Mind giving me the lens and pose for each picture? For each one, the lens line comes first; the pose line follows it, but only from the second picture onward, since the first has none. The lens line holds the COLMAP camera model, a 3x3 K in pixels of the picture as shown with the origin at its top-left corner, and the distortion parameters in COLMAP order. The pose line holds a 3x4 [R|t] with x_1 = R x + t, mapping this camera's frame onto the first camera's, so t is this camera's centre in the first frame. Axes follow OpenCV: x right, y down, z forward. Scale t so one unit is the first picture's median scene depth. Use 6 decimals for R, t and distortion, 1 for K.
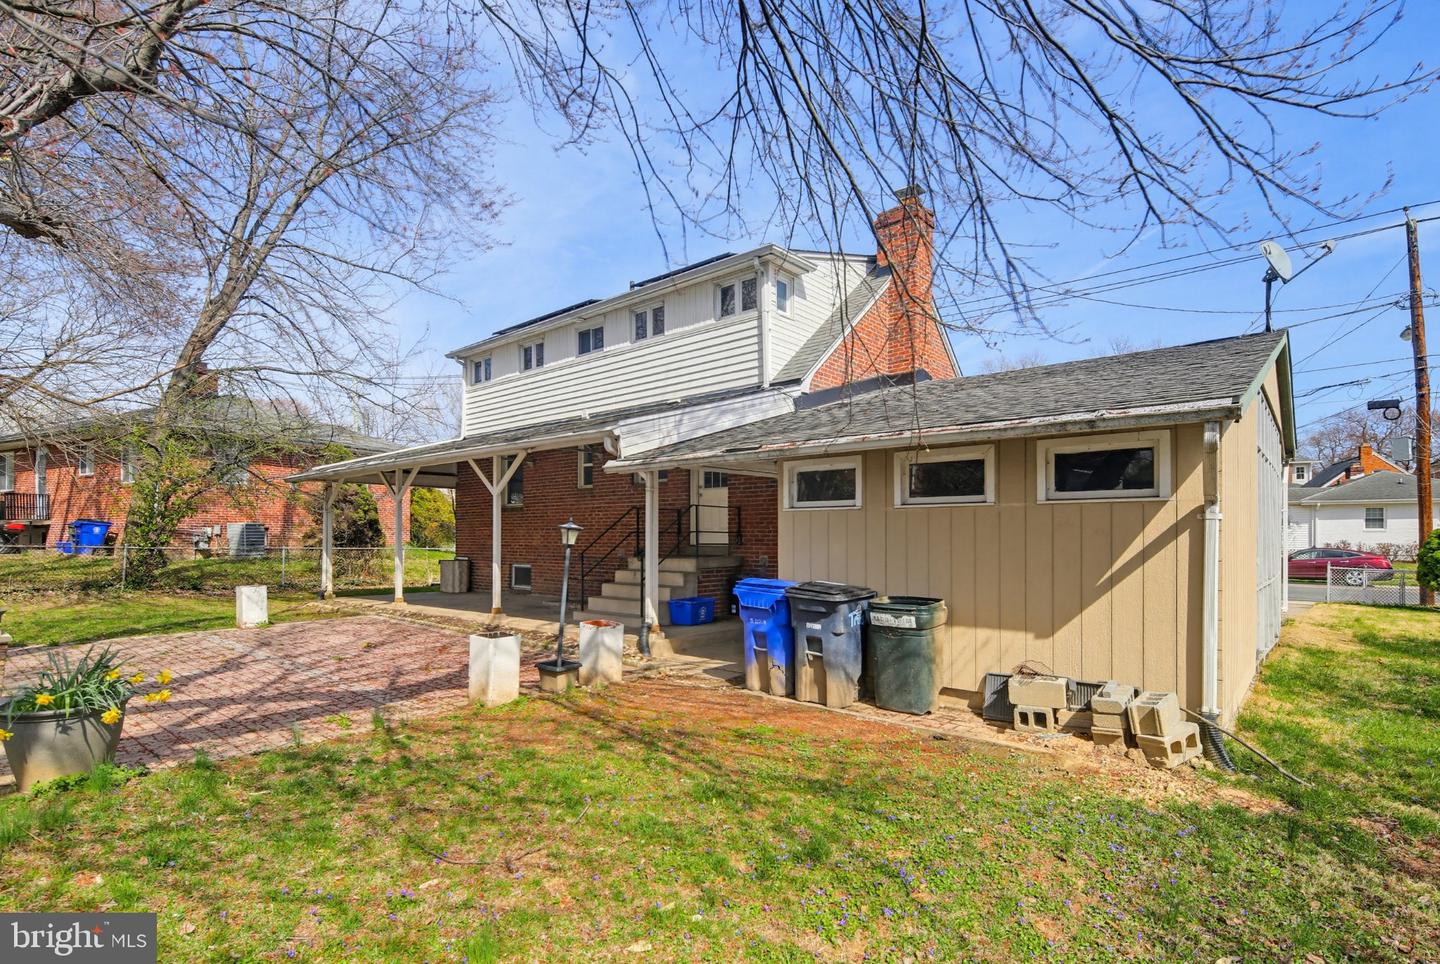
lens RADIAL K [[703.8, 0, 723.3], [0, 703.8, 537.9], [0, 0, 1]] dist [-0.002848, -0.002586]
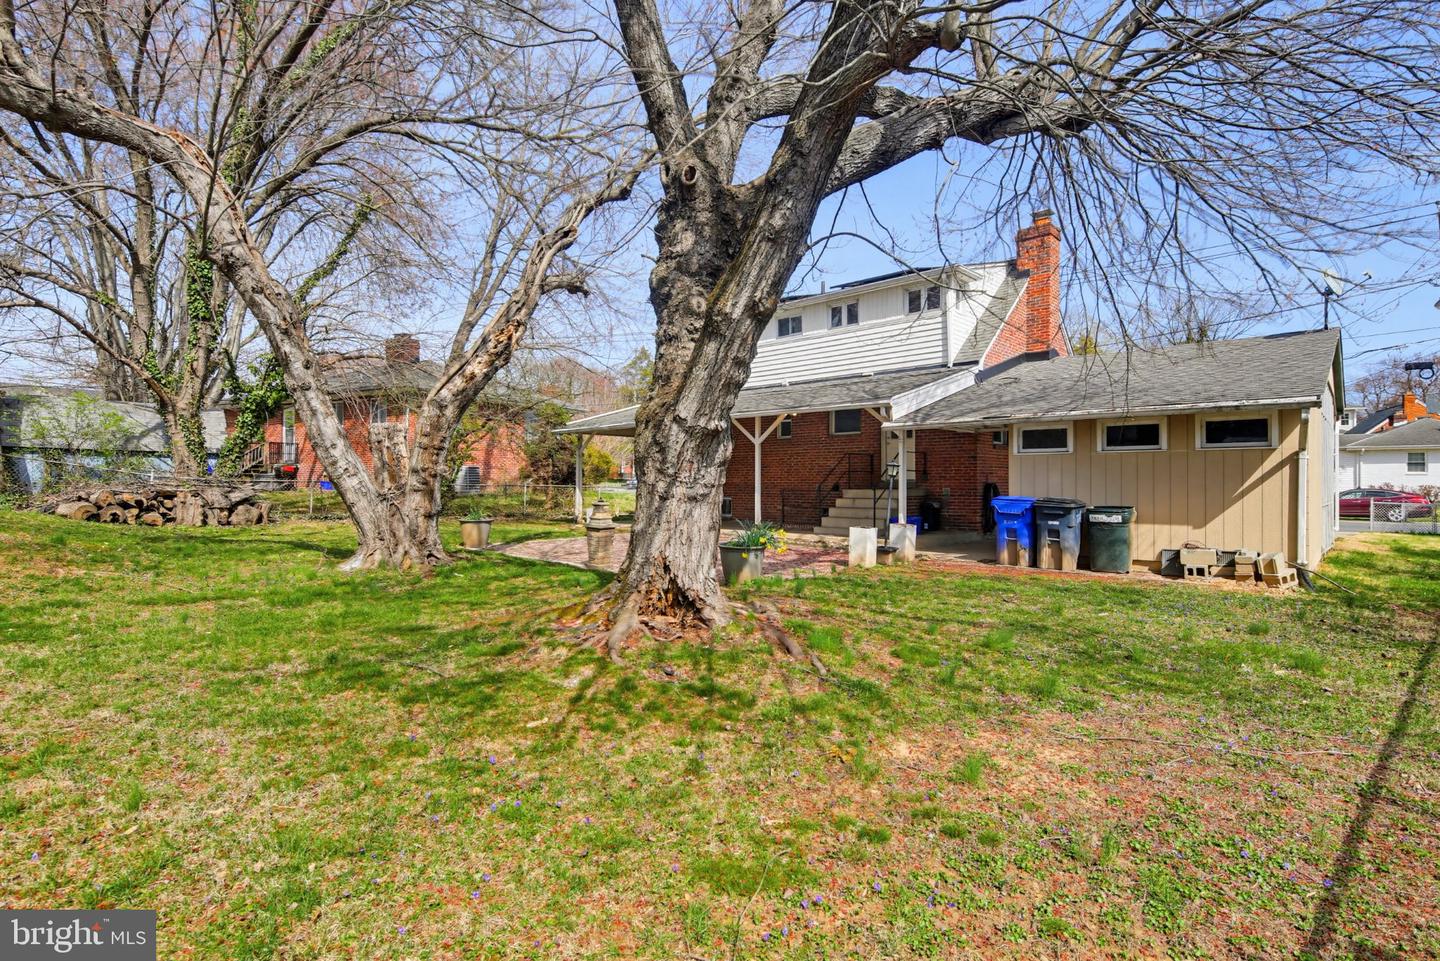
lens RADIAL K [[703.8, 0, 720.1], [0, 703.8, 482.8], [0, 0, 1]] dist [-0.002848, -0.002586]
pose [[0.999247, 0.000003, -0.038805, -0.596529], [-0.000071, 0.999998, -0.001742, 0.031597], [0.038804, 0.001743, 0.999245, -0.704891]]
